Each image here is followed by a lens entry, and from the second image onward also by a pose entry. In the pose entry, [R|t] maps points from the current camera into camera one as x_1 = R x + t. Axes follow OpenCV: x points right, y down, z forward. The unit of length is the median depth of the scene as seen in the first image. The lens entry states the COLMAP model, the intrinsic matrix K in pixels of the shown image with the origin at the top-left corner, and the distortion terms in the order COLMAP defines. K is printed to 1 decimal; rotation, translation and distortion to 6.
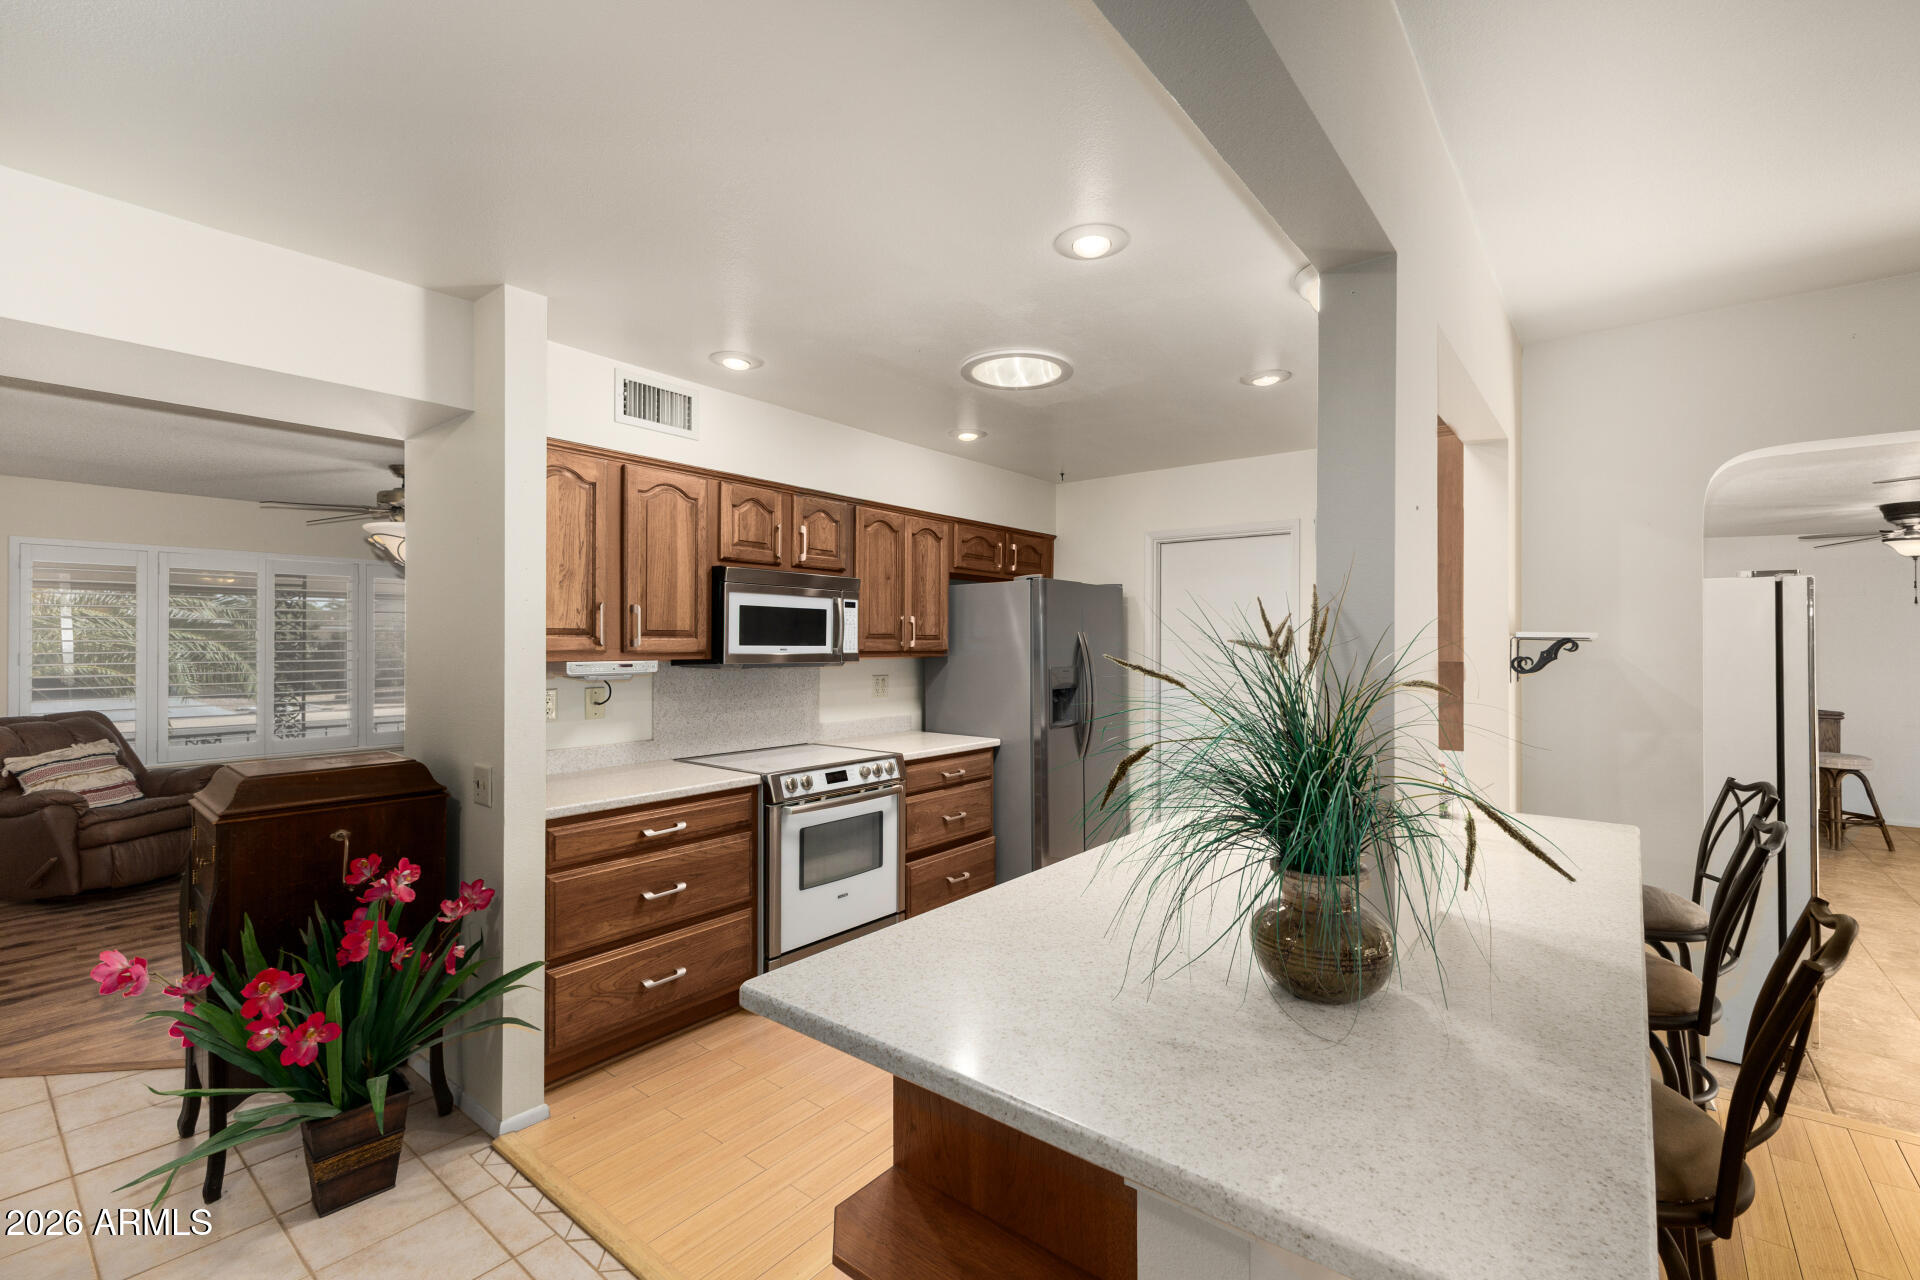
lens RADIAL K [[837.0, 0, 947.0], [0, 837.0, 636.1], [0, 0, 1]] dist [0.004972, -0.000036]
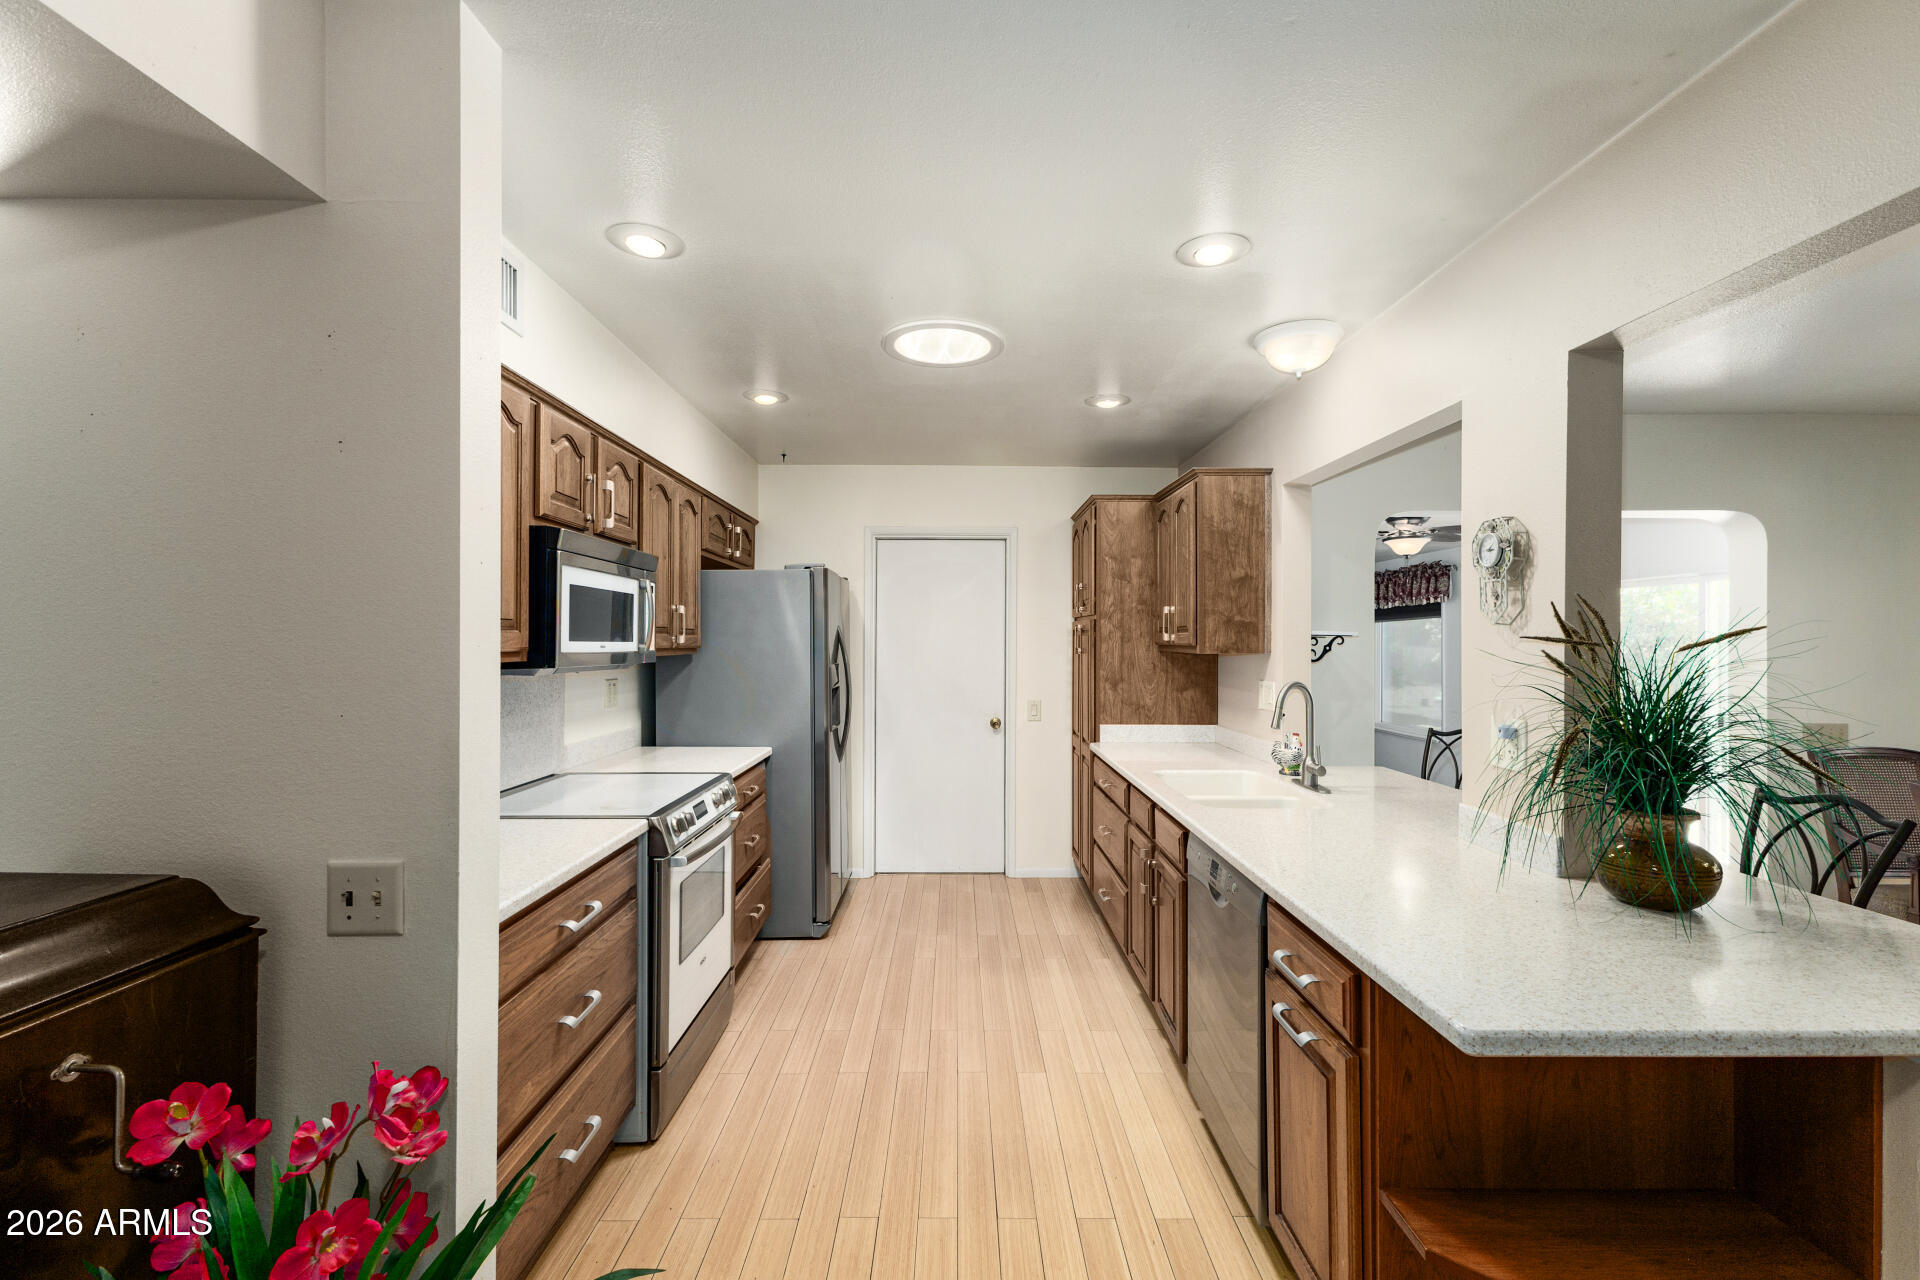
lens RADIAL K [[837.0, 0, 955.7], [0, 837.0, 639.8], [0, 0, 1]] dist [0.004972, -0.000036]
pose [[0.768684, 0.001616, 0.639627, -0.446659], [-0.006450, 0.999966, 0.005226, 0.004512], [-0.639597, -0.008143, 0.768668, 0.251404]]
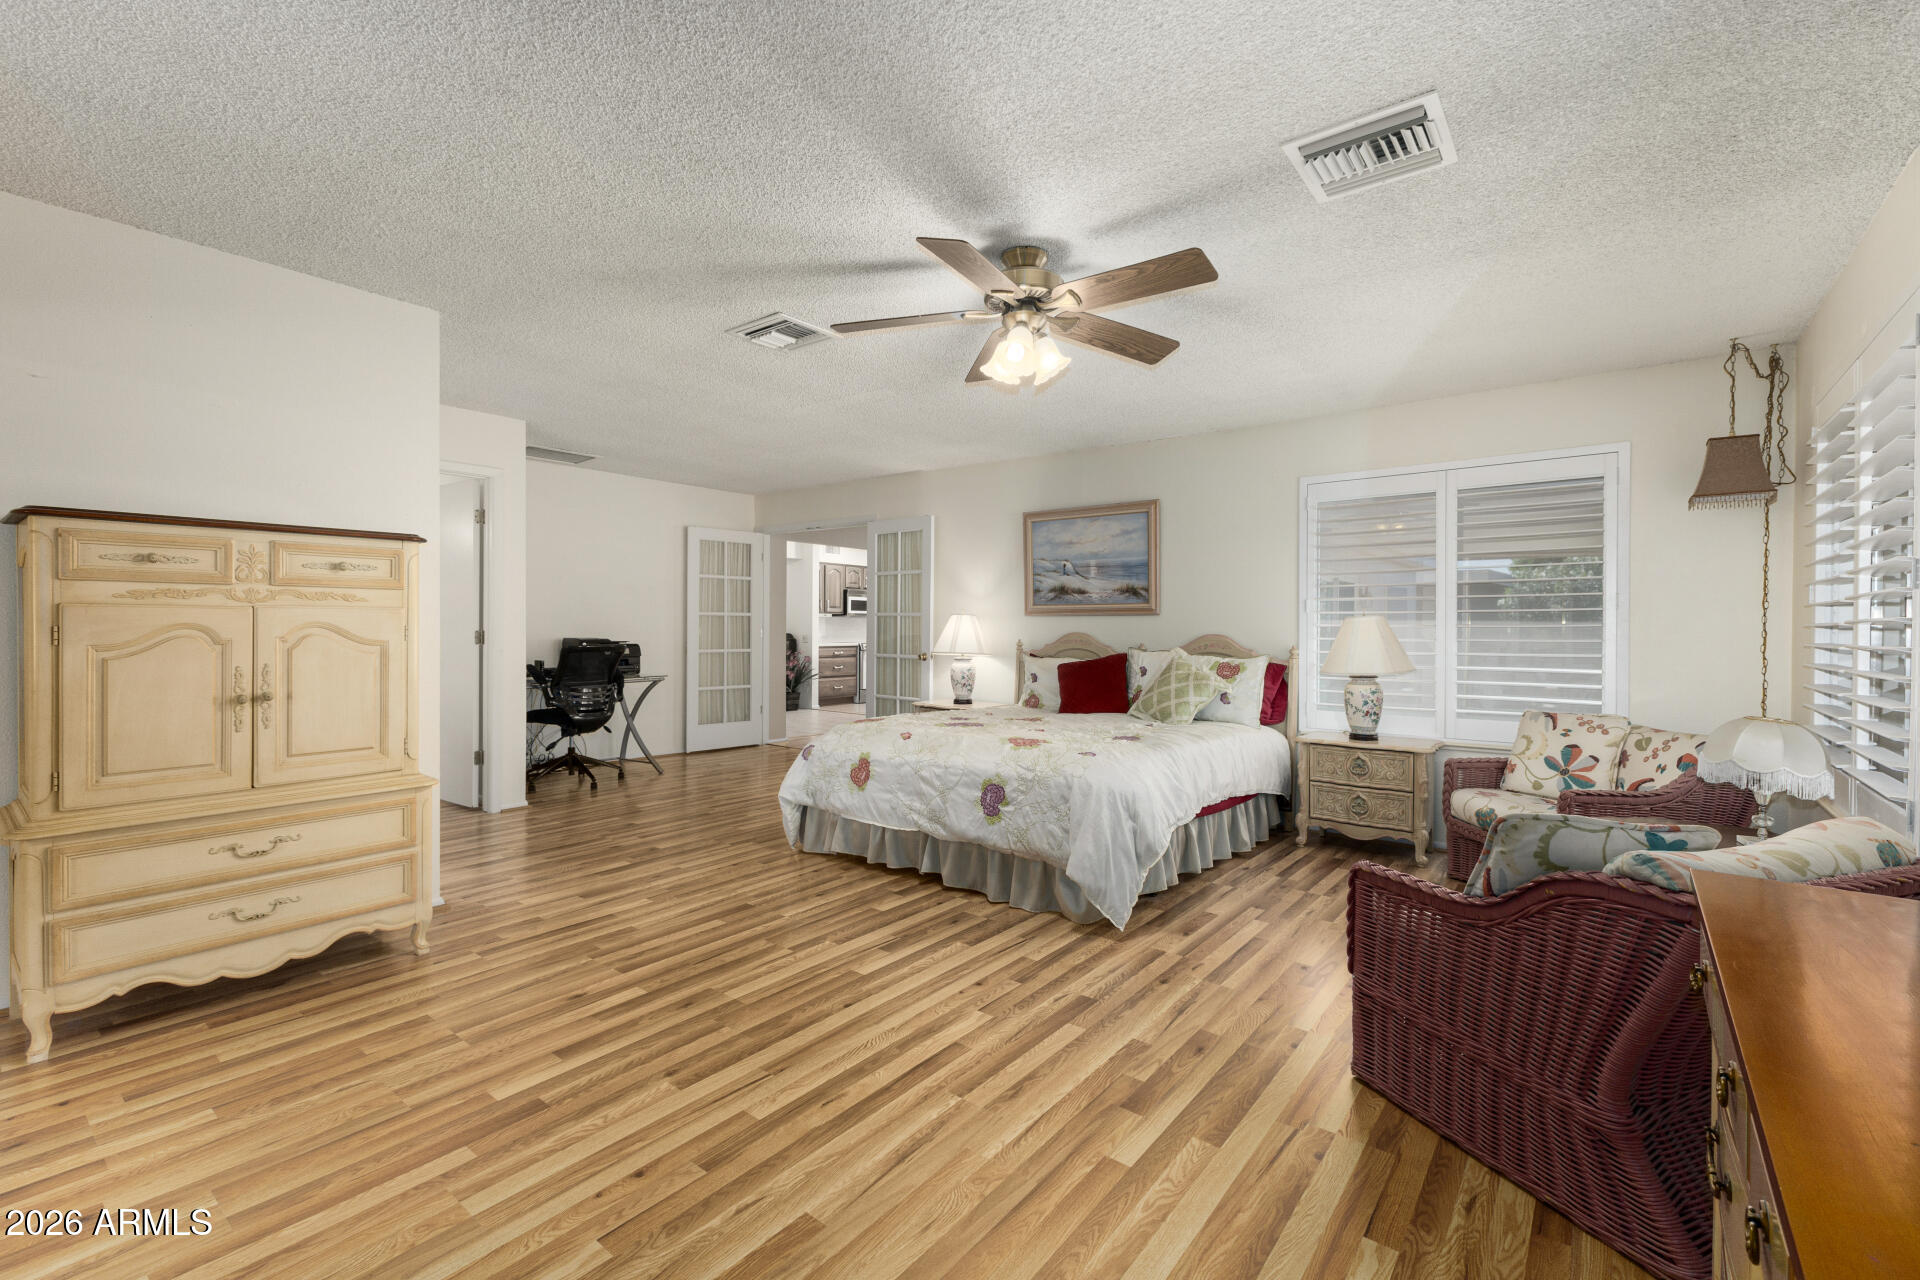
lens RADIAL K [[837.0, 0, 957.5], [0, 837.0, 636.2], [0, 0, 1]] dist [0.004972, -0.000036]
pose [[0.999619, -0.000743, 0.027576, 0.120292], [0.000464, 0.999949, 0.010094, 0.086225], [-0.027583, -0.010077, 0.999569, -2.705662]]
